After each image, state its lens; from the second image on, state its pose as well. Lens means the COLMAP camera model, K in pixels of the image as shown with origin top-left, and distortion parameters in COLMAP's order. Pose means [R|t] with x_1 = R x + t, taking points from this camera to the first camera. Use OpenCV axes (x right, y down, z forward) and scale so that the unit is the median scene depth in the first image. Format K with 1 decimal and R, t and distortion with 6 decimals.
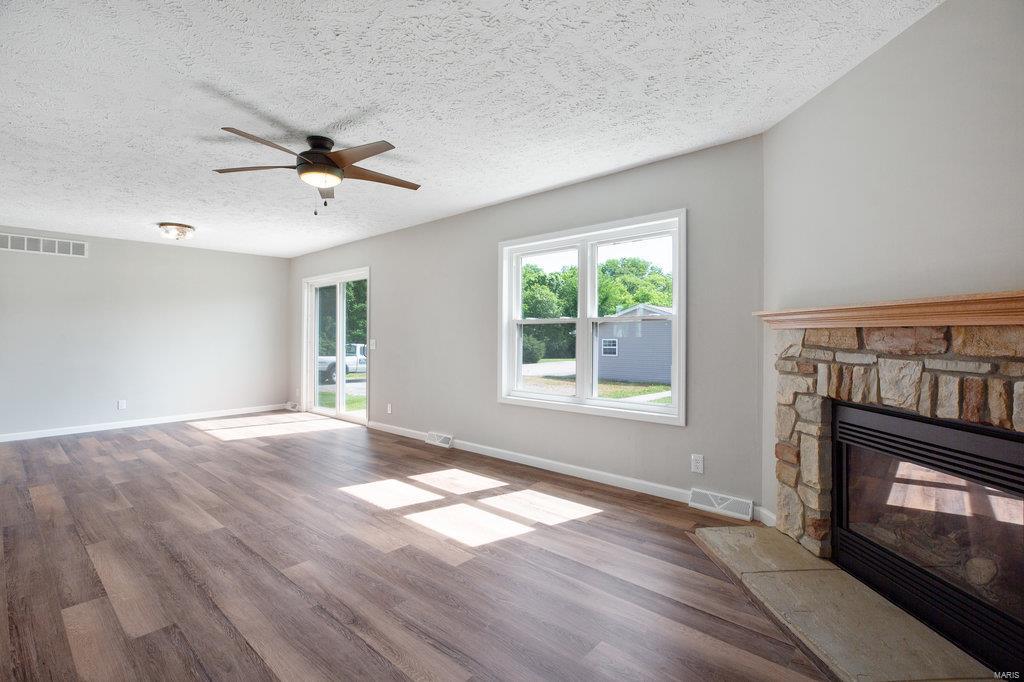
lens RADIAL K [[468.2, 0, 523.7], [0, 468.2, 335.4], [0, 0, 1]] dist [-0.001808, -0.000852]
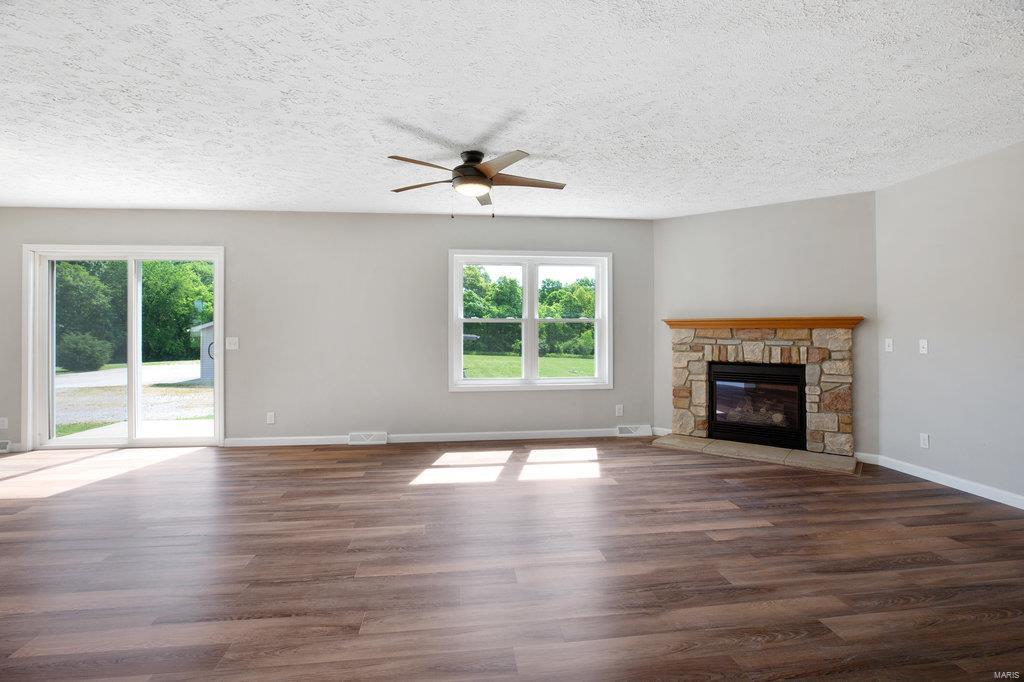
lens RADIAL K [[481.9, 0, 513.9], [0, 481.9, 328.0], [0, 0, 1]] dist [-0.030802, -0.000050]
pose [[0.658250, 0.008900, 0.752747, -1.406784], [-0.000339, 0.999934, -0.011526, 0.006710], [-0.752799, 0.007331, 0.658209, 0.209554]]
